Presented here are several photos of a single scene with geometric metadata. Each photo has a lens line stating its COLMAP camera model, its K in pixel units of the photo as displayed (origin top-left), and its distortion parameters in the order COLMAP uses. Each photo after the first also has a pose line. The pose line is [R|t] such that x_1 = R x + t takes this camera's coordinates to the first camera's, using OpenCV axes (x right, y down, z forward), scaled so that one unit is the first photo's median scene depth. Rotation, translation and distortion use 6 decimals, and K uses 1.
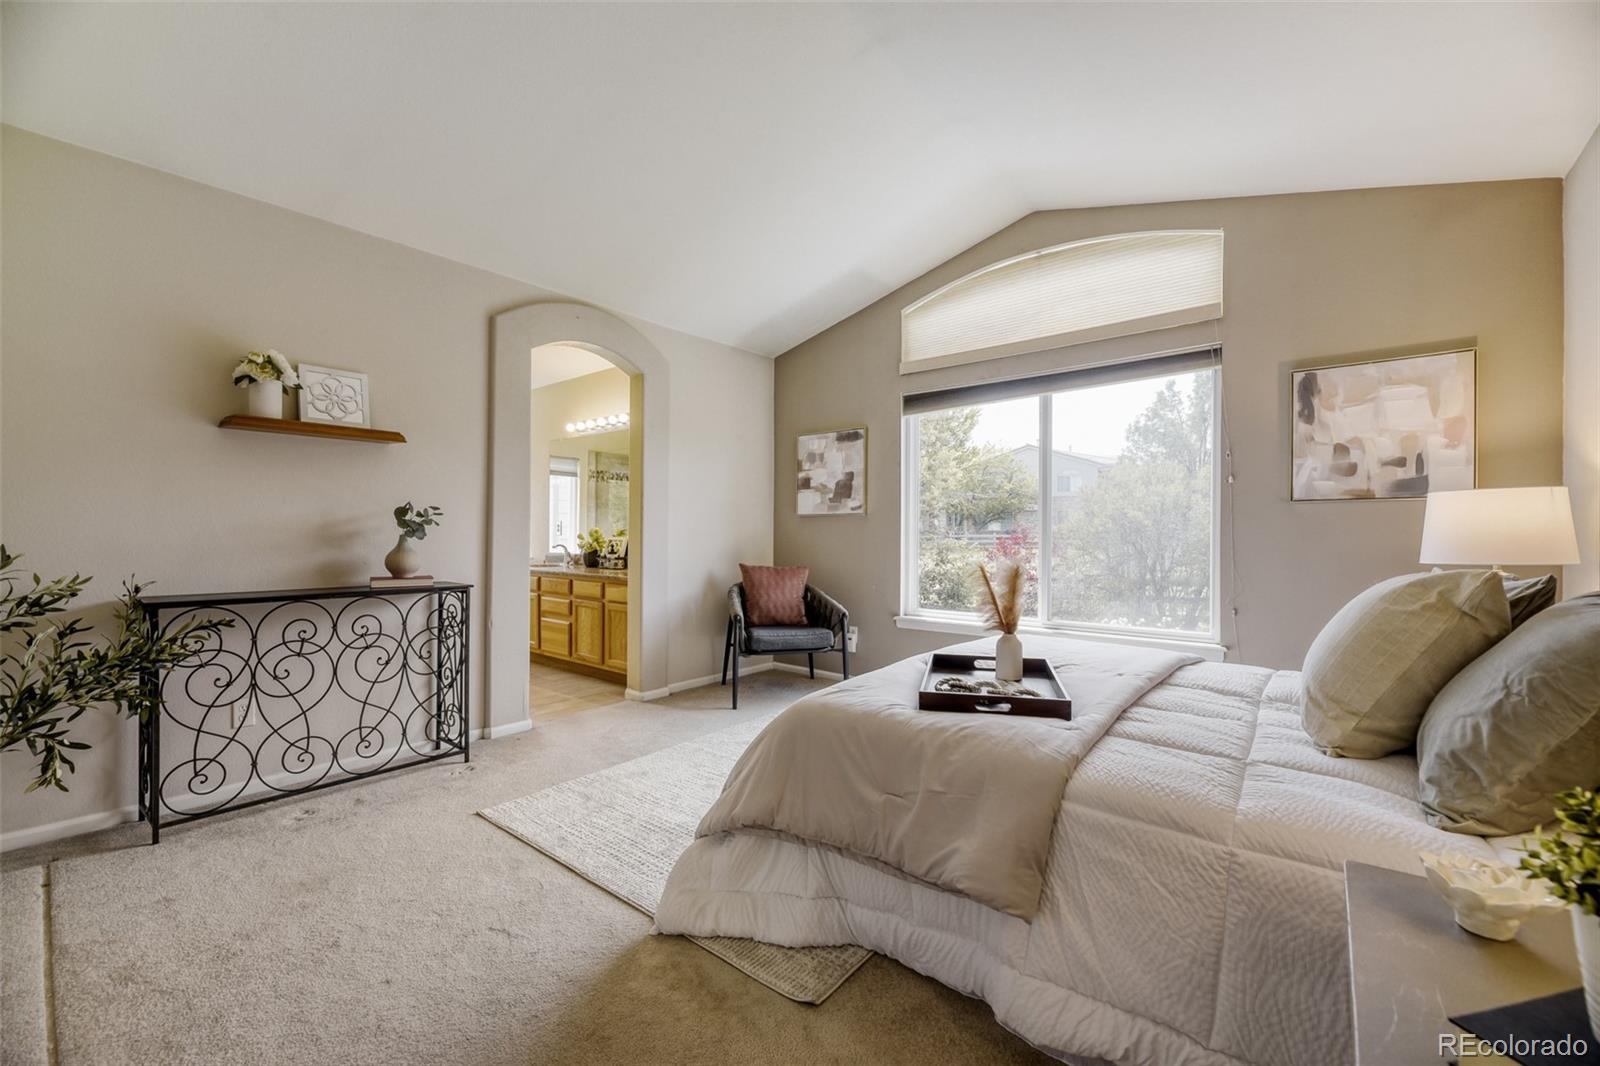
lens RADIAL K [[652.7, 0, 800.0], [0, 652.7, 533.0], [0, 0, 1]] dist [-0.001314, -0.000182]
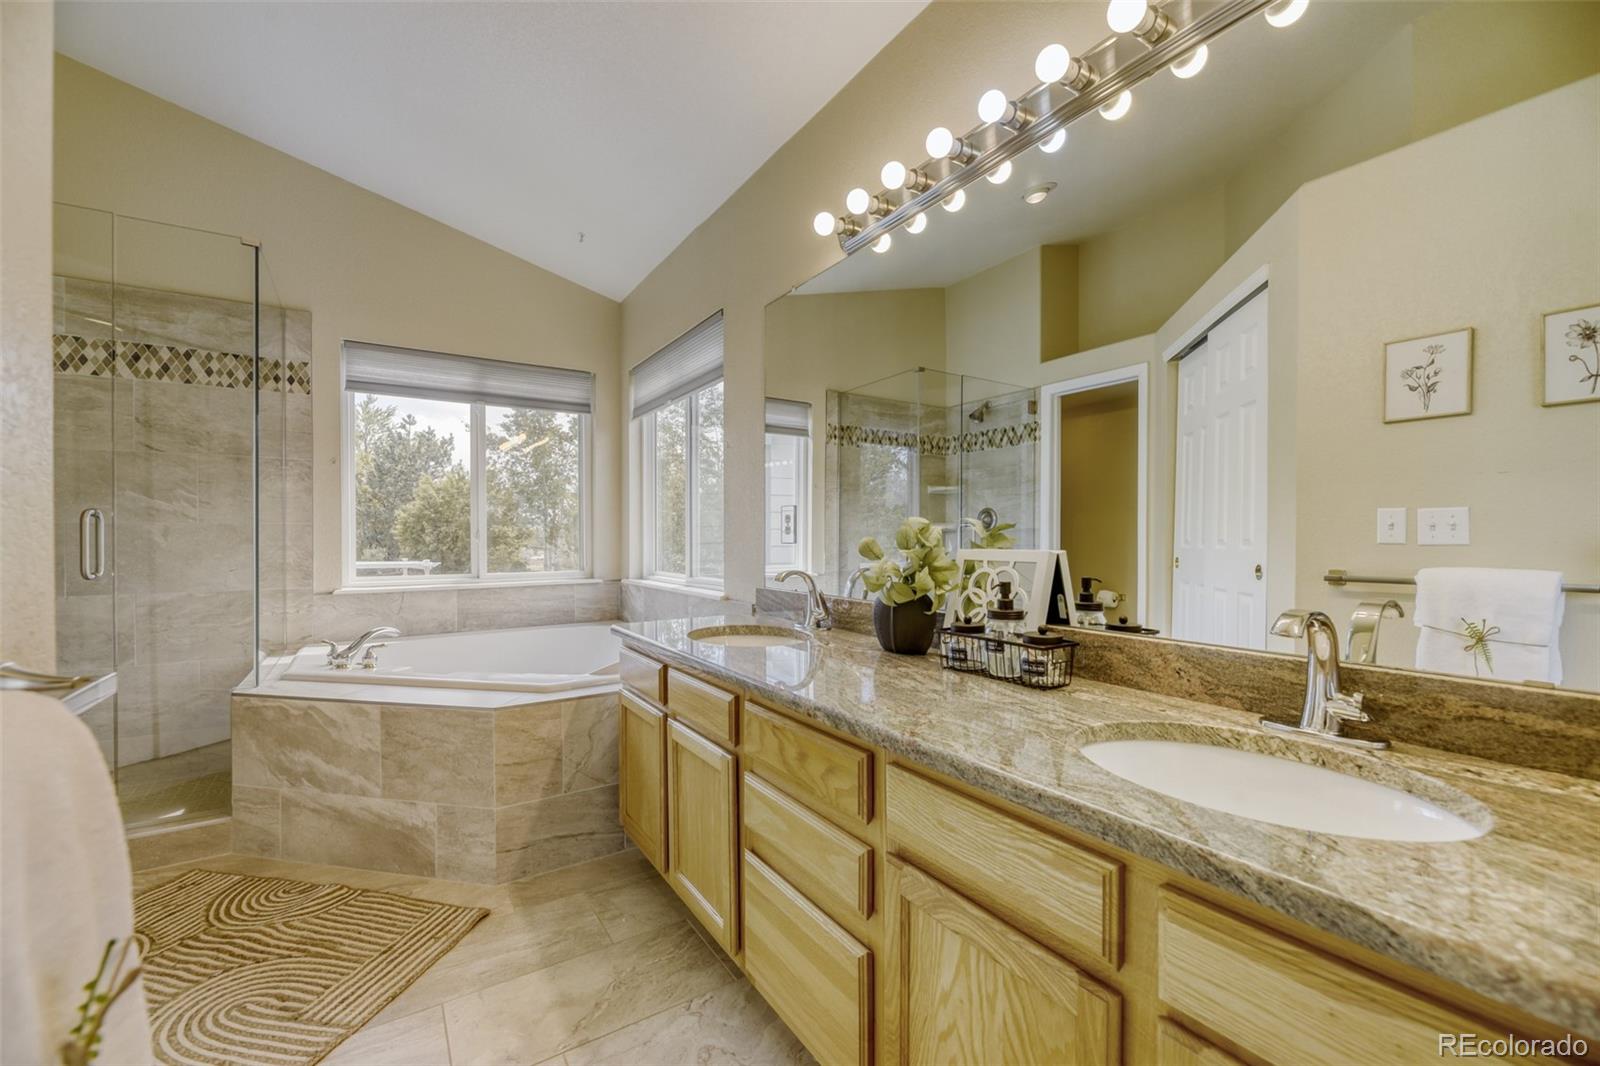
lens RADIAL K [[652.7, 0, 800.0], [0, 652.7, 533.0], [0, 0, 1]] dist [-0.001314, -0.000182]
pose [[0.954531, -0.007661, -0.298013, -0.261860], [0.006218, 0.999964, -0.005789, -0.000150], [0.298047, 0.003673, 0.954544, 0.668213]]
